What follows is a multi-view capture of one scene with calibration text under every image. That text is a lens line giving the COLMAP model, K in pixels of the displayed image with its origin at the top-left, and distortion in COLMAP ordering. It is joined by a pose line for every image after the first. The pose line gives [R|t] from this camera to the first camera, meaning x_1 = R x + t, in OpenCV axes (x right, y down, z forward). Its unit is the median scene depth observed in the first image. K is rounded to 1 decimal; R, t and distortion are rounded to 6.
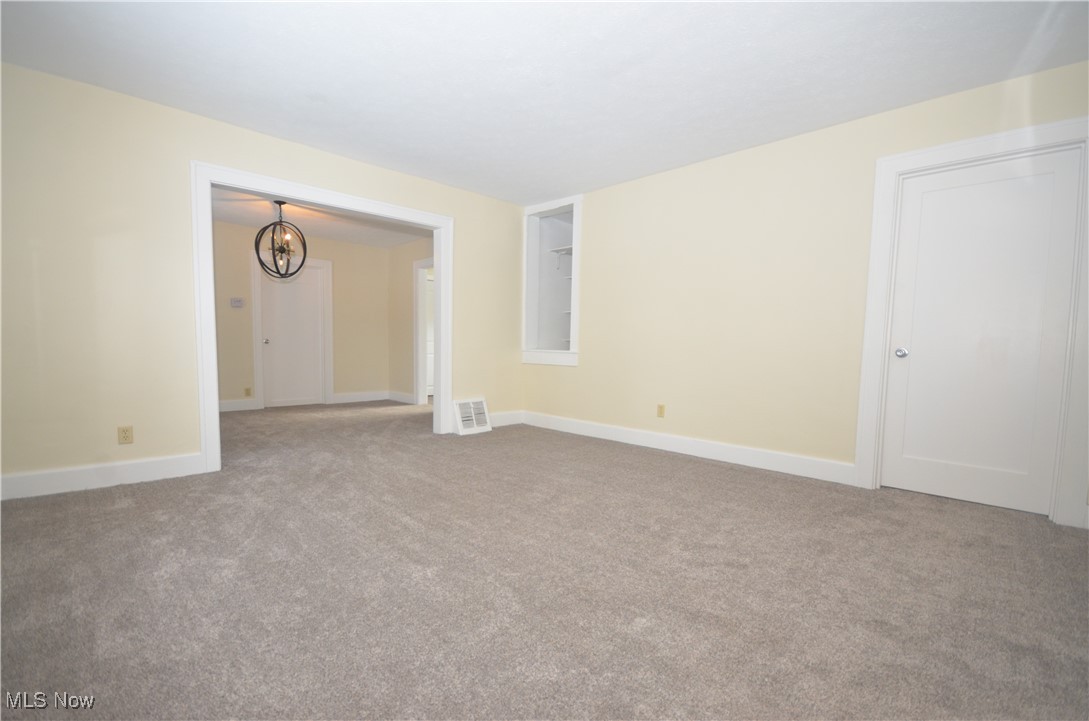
lens RADIAL K [[472.7, 0, 541.6], [0, 472.7, 379.1], [0, 0, 1]] dist [-0.001411, -0.007125]
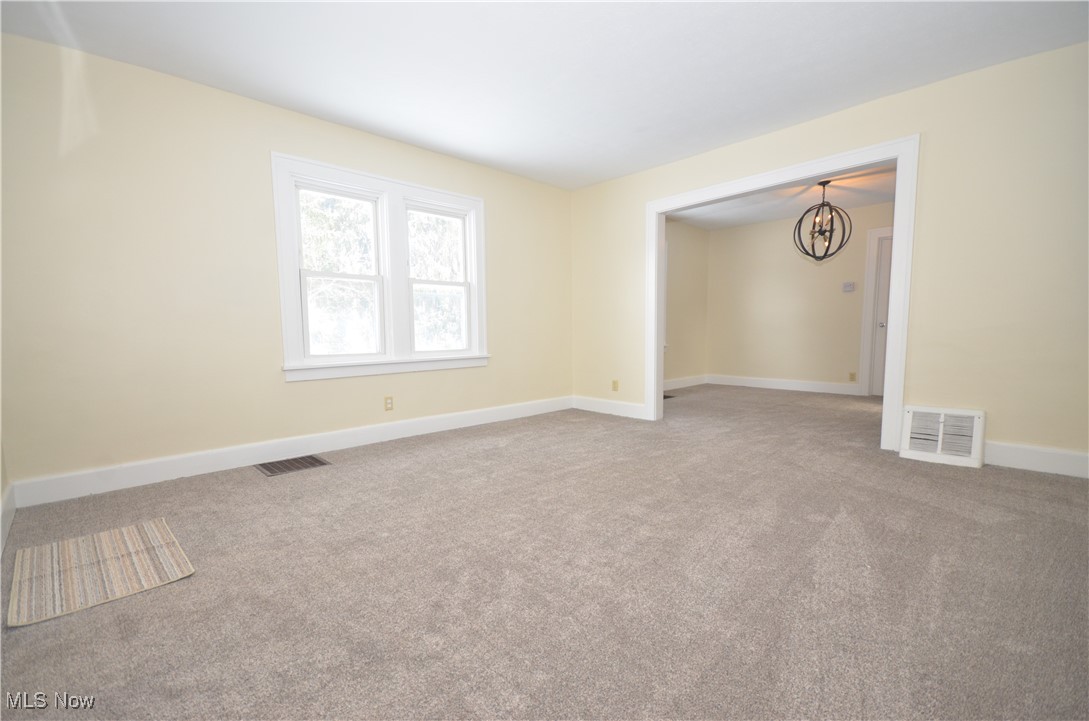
lens RADIAL K [[472.7, 0, 541.6], [0, 472.7, 379.1], [0, 0, 1]] dist [-0.001411, -0.007125]
pose [[-0.003402, 0.088320, -0.996086, 0.471979], [-0.060814, 0.994230, 0.088363, -0.020369], [0.998143, 0.060877, 0.001989, 0.451540]]
